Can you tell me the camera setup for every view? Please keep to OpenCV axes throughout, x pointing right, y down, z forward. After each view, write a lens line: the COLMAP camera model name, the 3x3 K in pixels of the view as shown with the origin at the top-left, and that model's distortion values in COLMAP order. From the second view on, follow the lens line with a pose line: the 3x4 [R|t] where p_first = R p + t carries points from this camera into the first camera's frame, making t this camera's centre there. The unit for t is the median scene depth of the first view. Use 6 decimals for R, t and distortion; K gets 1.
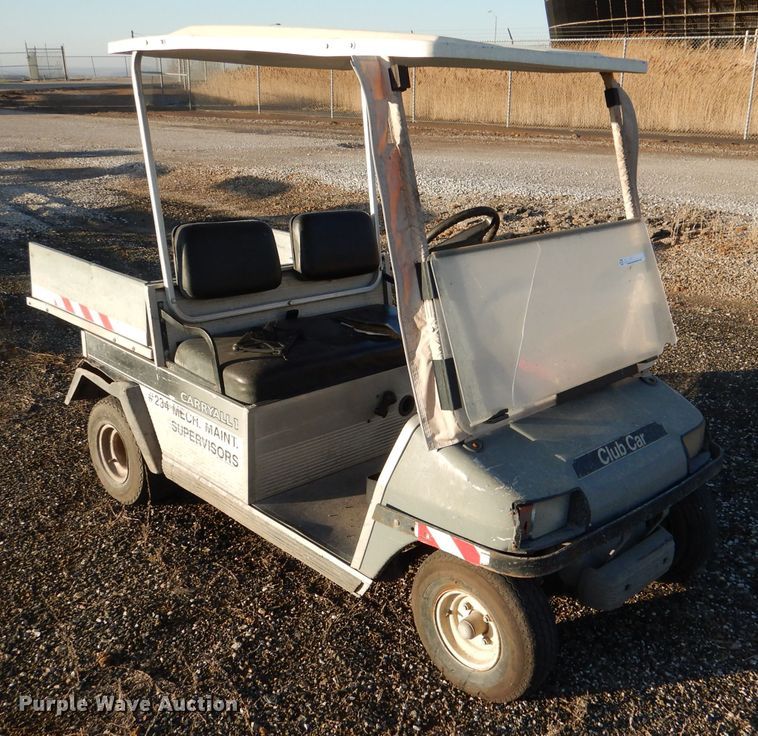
lens RADIAL K [[856.4, 0, 379.0], [0, 856.4, 368.0], [0, 0, 1]] dist [-0.002792, 0.007008]
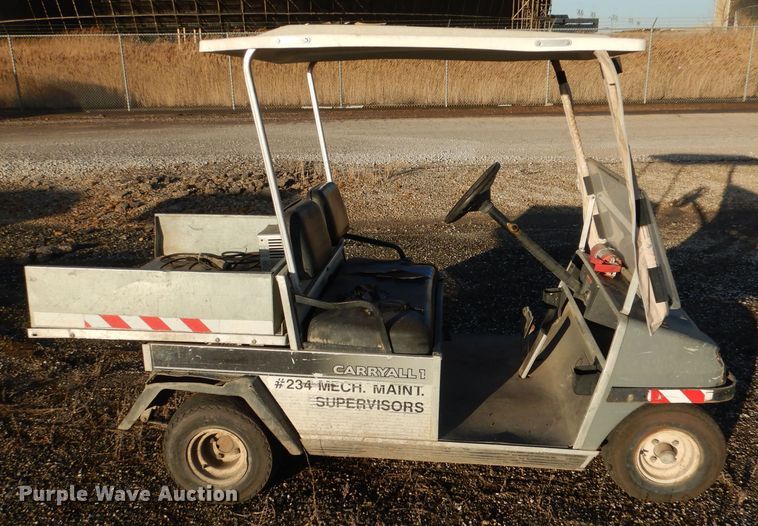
lens RADIAL K [[683.0, 0, 398.1], [0, 683.0, 261.2], [0, 0, 1]] dist [0.008906, 0.000547]
pose [[0.765353, -0.197520, 0.612552, -0.643813], [0.226578, 0.973506, 0.030813, -0.102909], [-0.602409, 0.115208, 0.789829, 0.267198]]
